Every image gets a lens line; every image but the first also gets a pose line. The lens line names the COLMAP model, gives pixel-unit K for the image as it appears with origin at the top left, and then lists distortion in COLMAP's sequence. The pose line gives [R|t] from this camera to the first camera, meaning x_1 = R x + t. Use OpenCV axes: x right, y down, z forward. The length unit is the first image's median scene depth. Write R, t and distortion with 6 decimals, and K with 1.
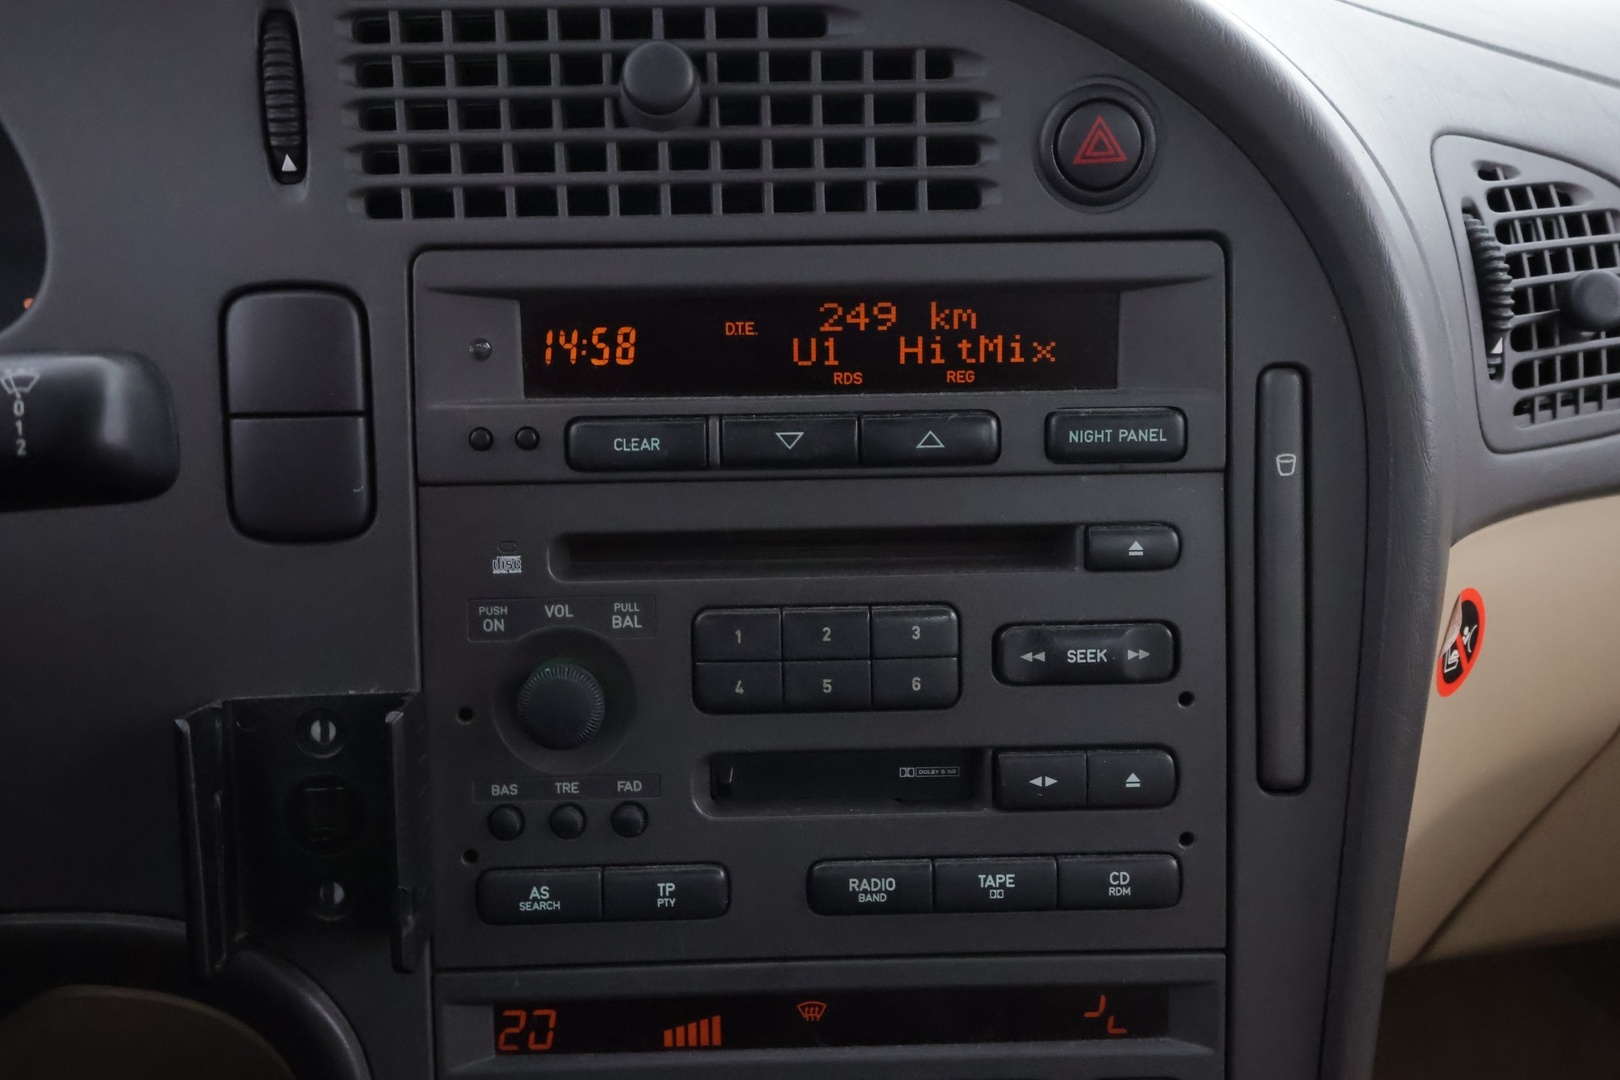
lens RADIAL K [[1783.3, 0, 801.5], [0, 1783.3, 528.8], [0, 0, 1]] dist [0.006795, 0.000000]
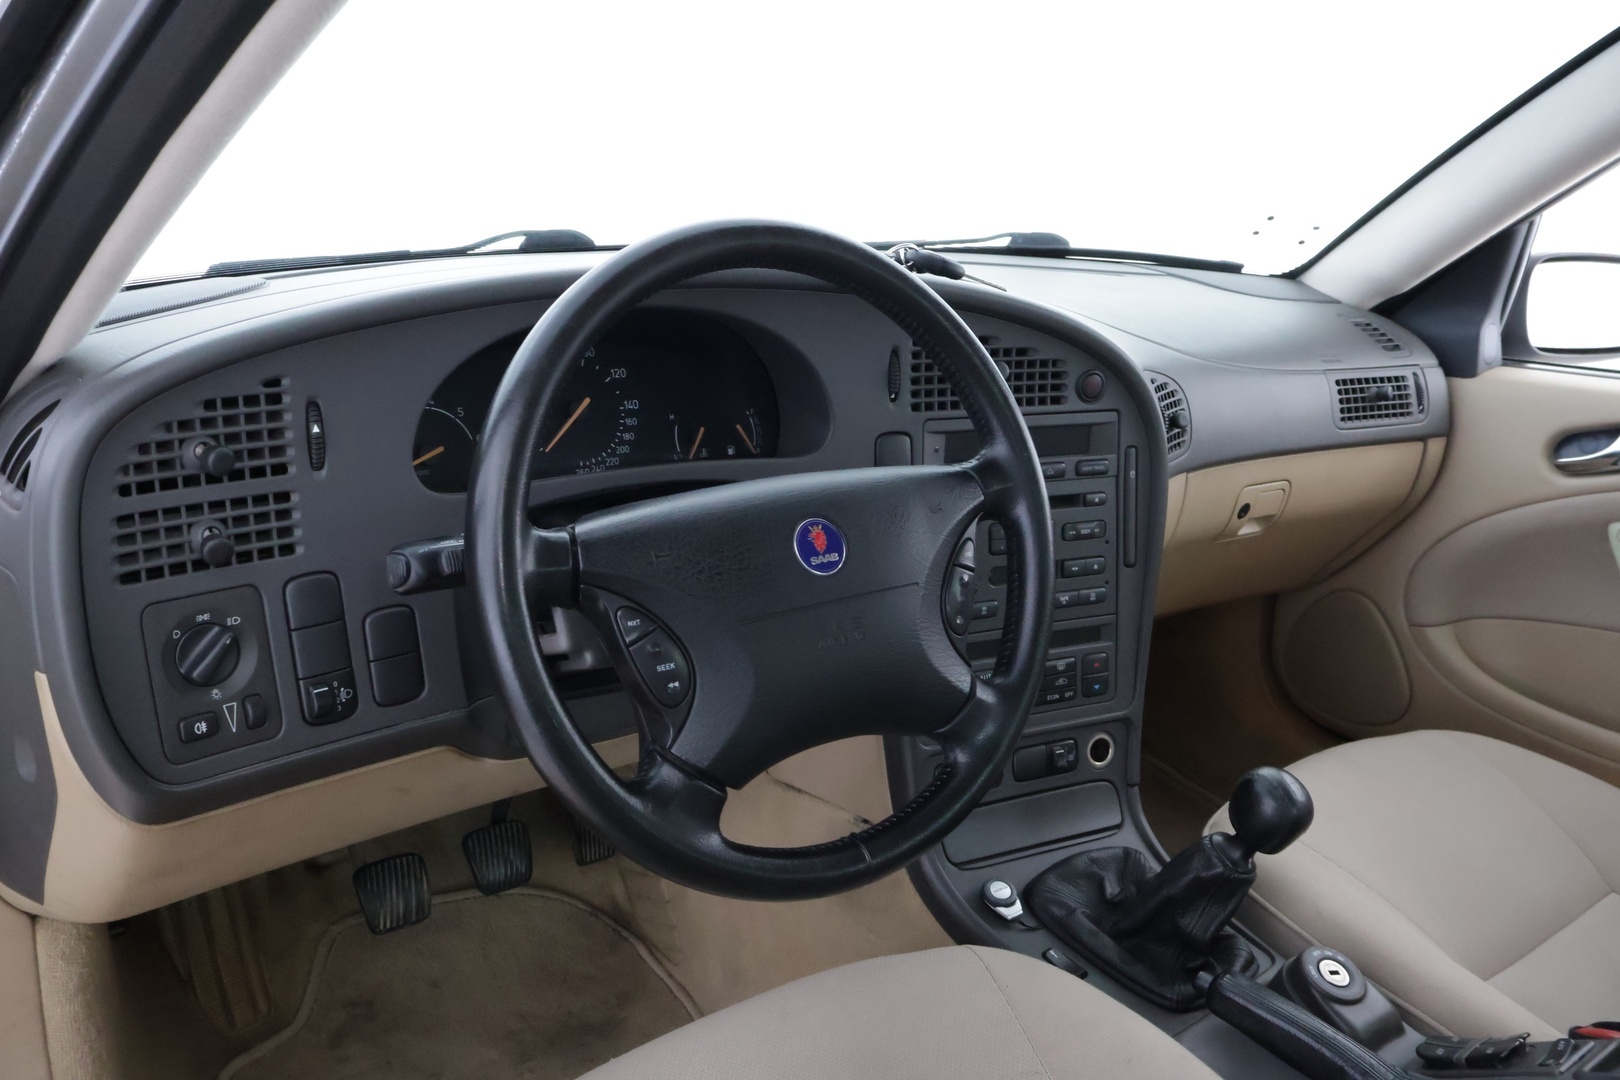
lens RADIAL K [[1349.9, 0, 818.8], [0, 1349.9, 548.6], [0, 0, 1]] dist [0.017235, 0.001345]
pose [[0.898497, -0.066753, 0.433875, -1.449698], [0.044272, 0.997111, 0.061728, -0.080681], [-0.436742, -0.036253, 0.898856, -1.137054]]
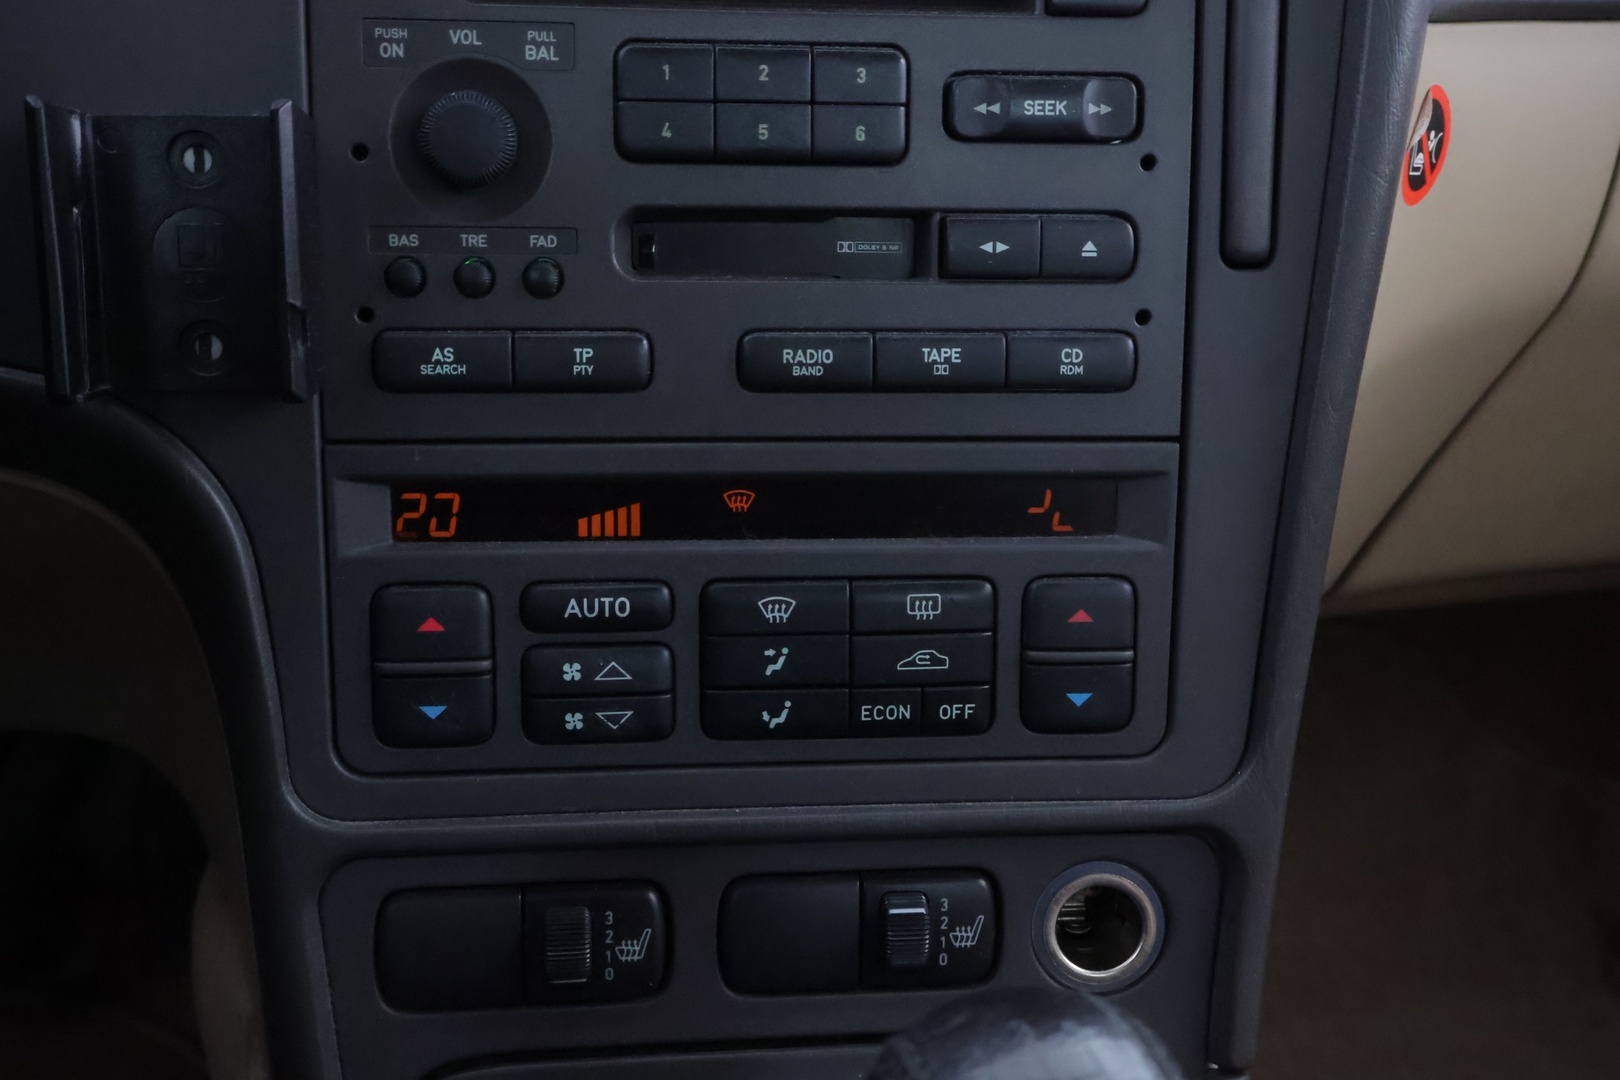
lens RADIAL K [[1783.3, 0, 812.8], [0, 1783.3, 531.5], [0, 0, 1]] dist [0.006795, 0.000000]
pose [[0.996950, 0.011987, 0.077122, -0.028095], [-0.017473, 0.997334, 0.070854, 0.226080], [-0.076067, -0.071986, 0.994501, 0.076169]]
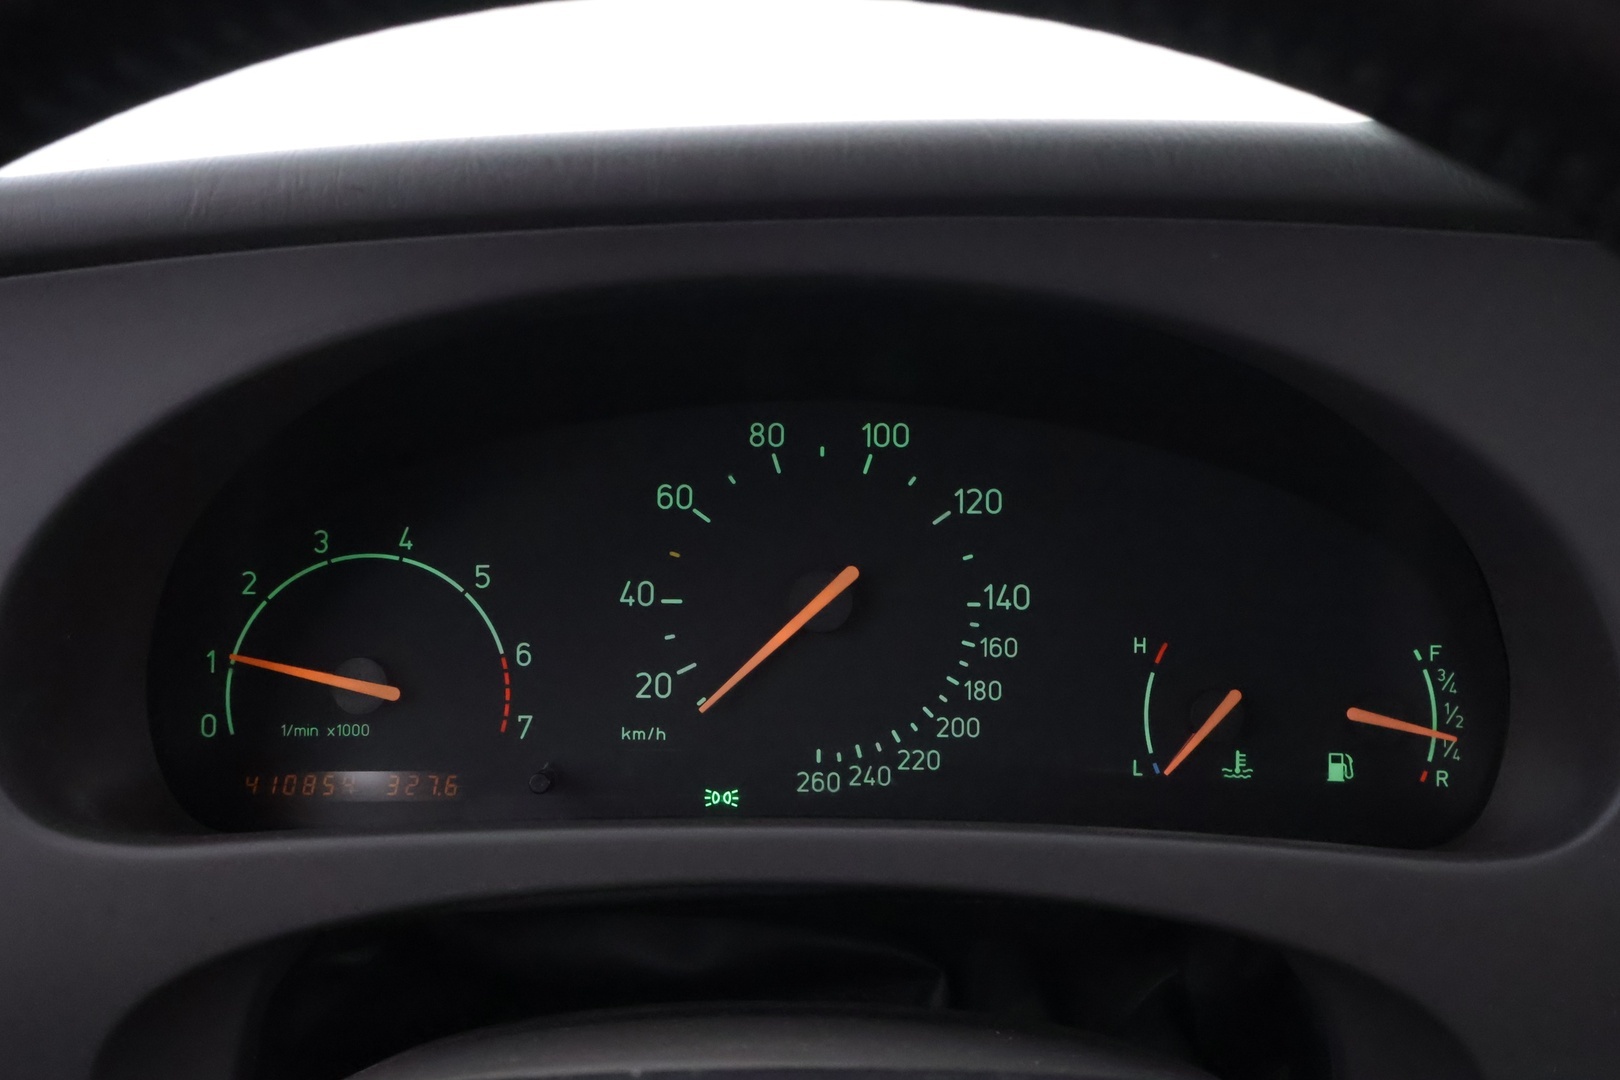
lens RADIAL K [[1783.3, 0, 814.2], [0, 1783.3, 542.3], [0, 0, 1]] dist [0.006795, 0.000000]
pose [[0.980431, 0.066151, -0.185416, -0.619662], [-0.067565, 0.997714, -0.001311, -0.223761], [0.184906, 0.013813, 0.982659, 0.099184]]
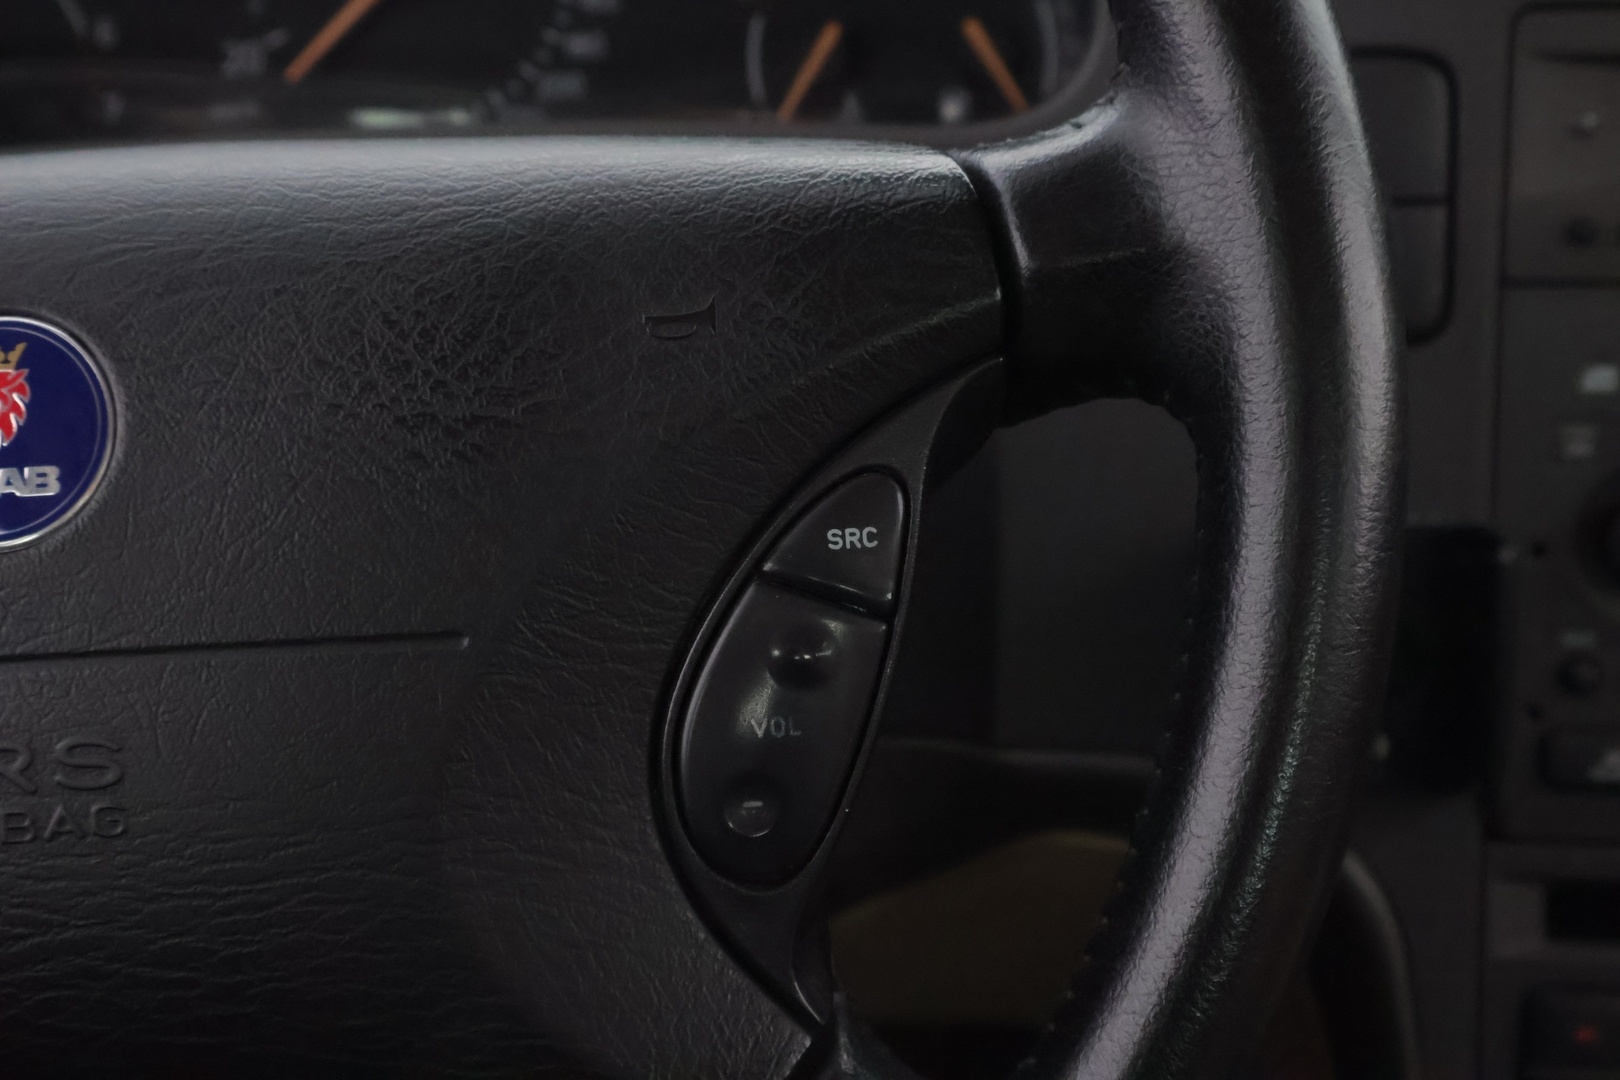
lens RADIAL K [[2794.0, 0, 803.1], [0, 2794.0, 544.2], [0, 0, 1]] dist [0.042756, 0.000000]
pose [[0.978760, 0.038267, -0.201408, -0.263061], [-0.016015, 0.993694, 0.110974, -0.043491], [0.204385, -0.105391, 0.973201, -0.390343]]
